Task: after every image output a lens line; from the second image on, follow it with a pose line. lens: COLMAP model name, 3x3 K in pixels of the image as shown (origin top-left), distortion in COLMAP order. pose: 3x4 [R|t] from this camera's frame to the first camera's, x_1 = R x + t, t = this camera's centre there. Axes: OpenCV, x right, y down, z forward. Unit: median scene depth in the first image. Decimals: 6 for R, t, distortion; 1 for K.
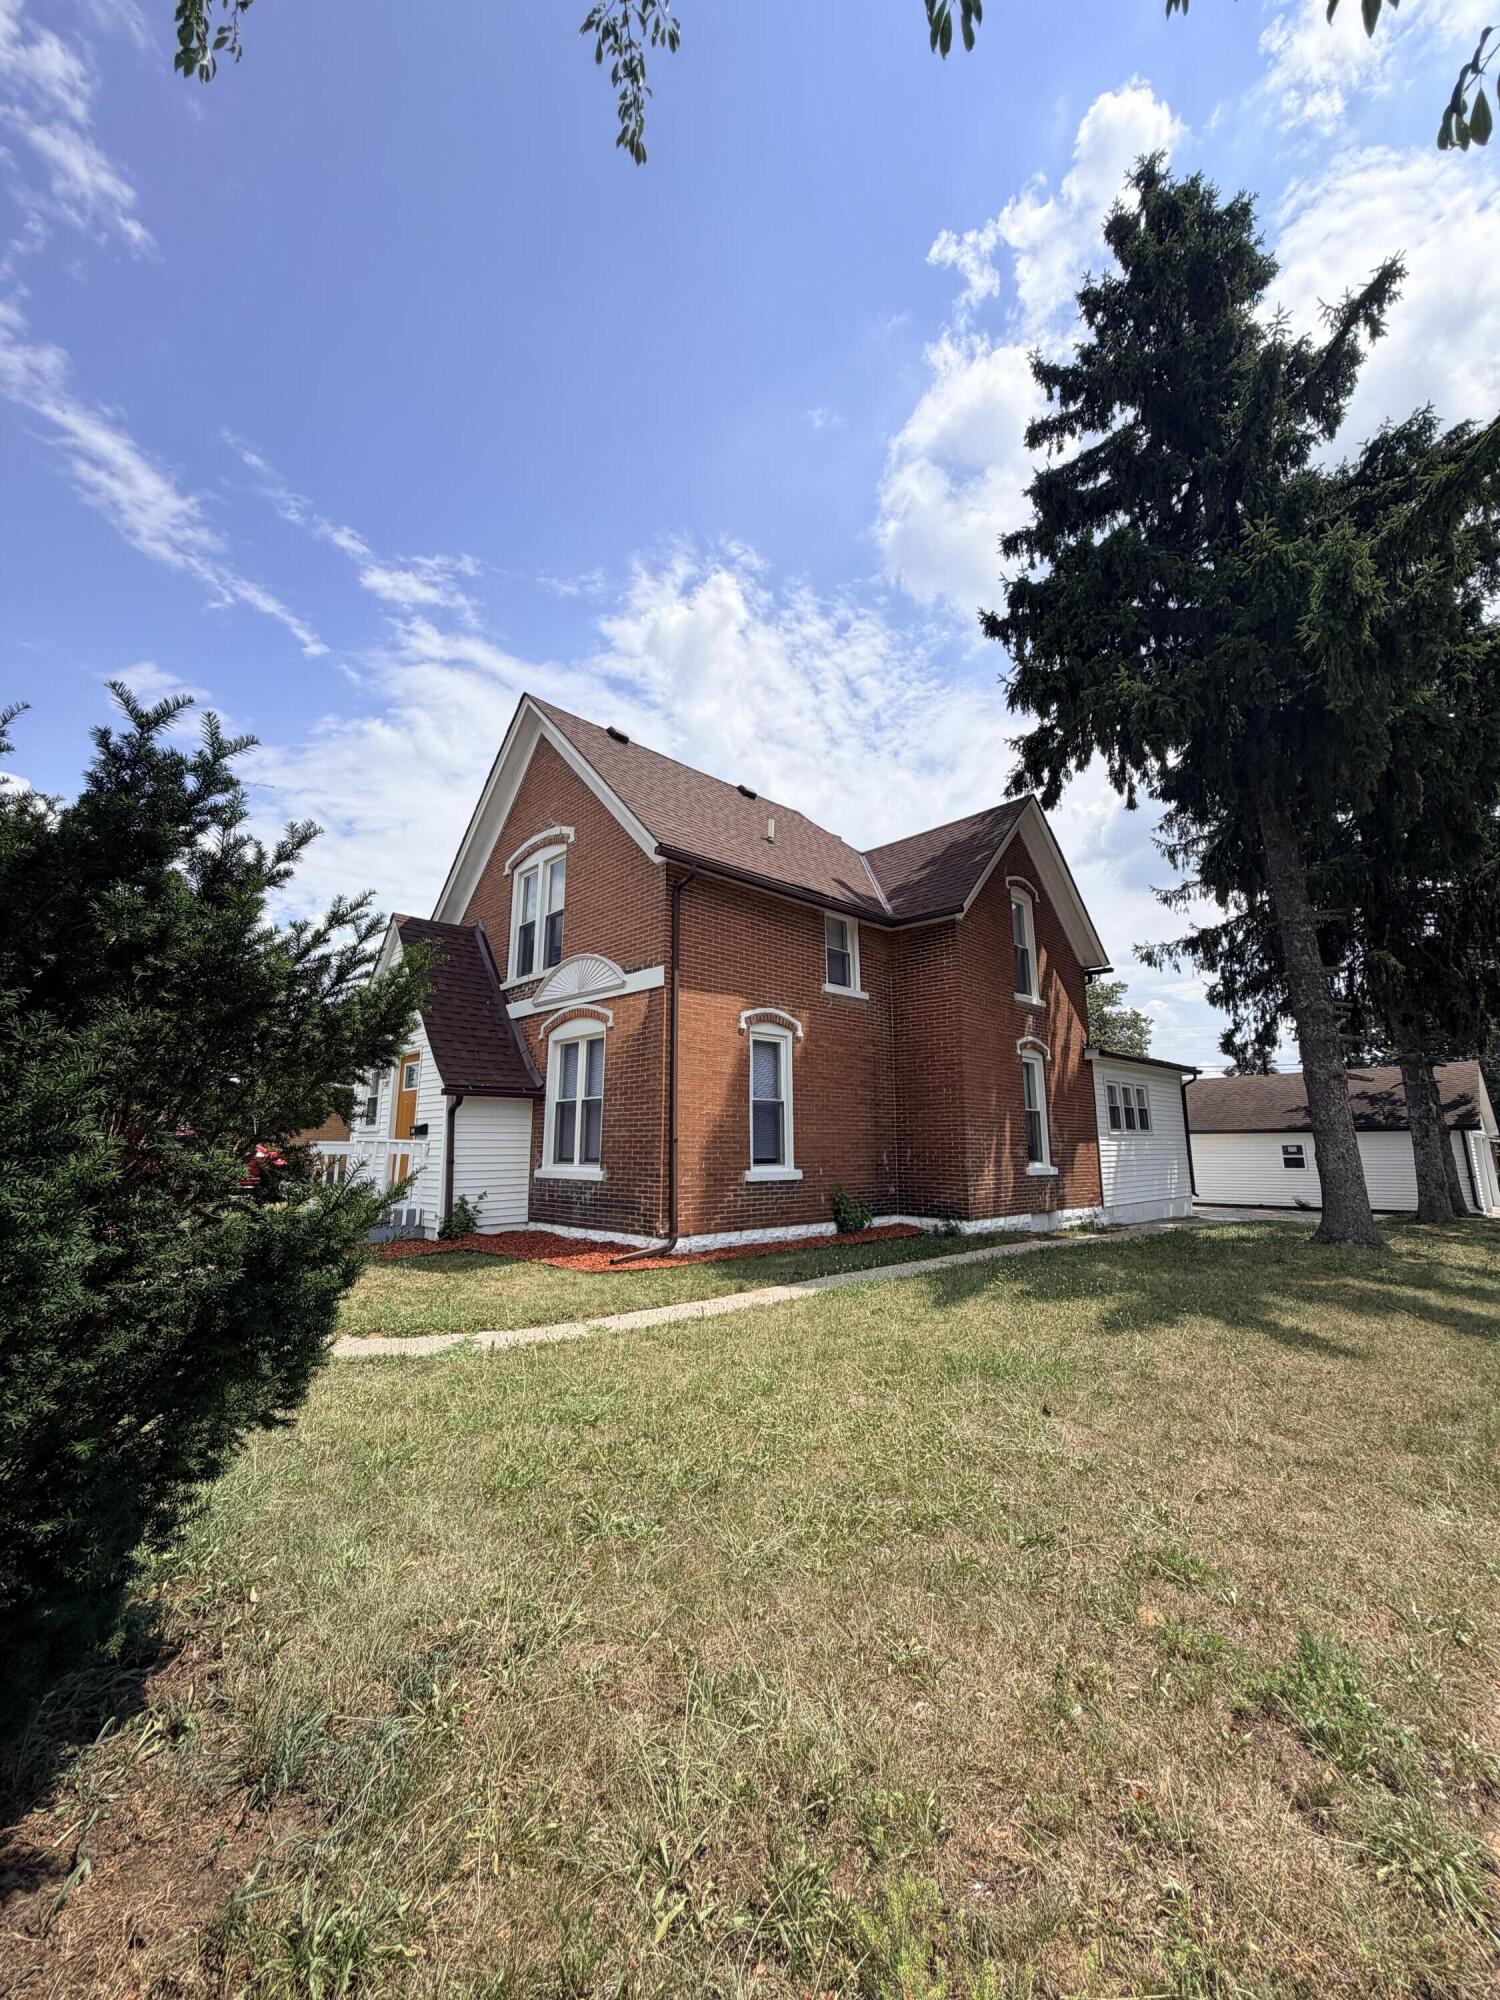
lens RADIAL K [[793.4, 0, 752.2], [0, 793.4, 990.6], [0, 0, 1]] dist [0.000372, 0.000084]
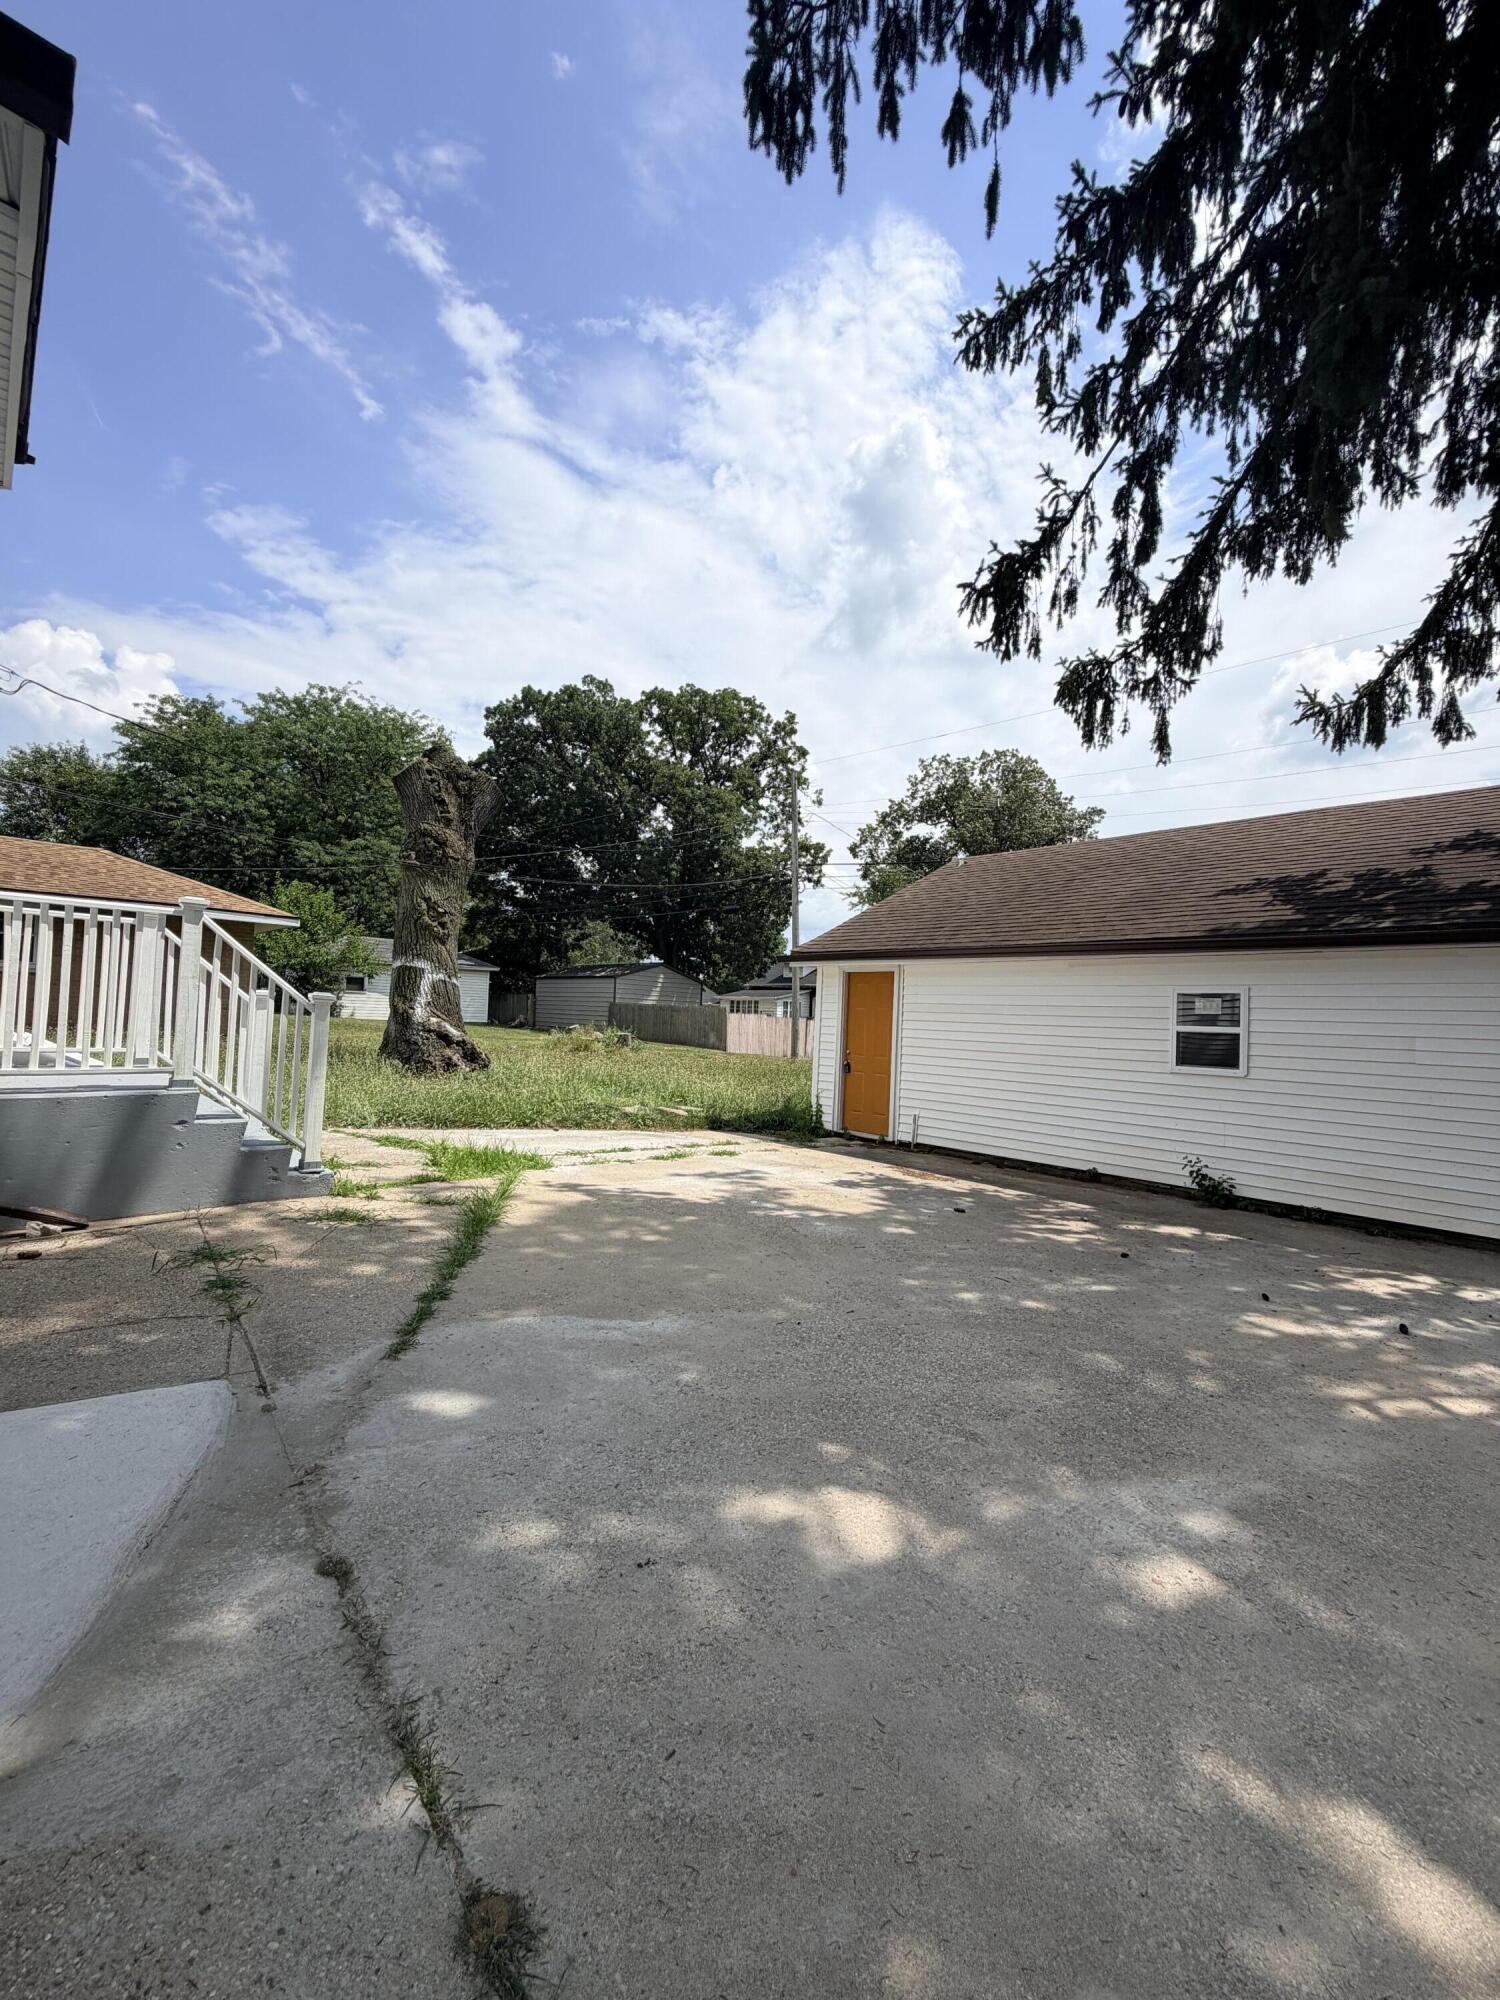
lens RADIAL K [[793.4, 0, 752.2], [0, 793.4, 990.6], [0, 0, 1]] dist [0.000372, 0.000084]
pose [[0.999401, 0.034586, -0.001520, 0.514213], [-0.033828, 0.984961, 0.169431, 0.151000], [0.007357, -0.169278, 0.985541, 0.713854]]
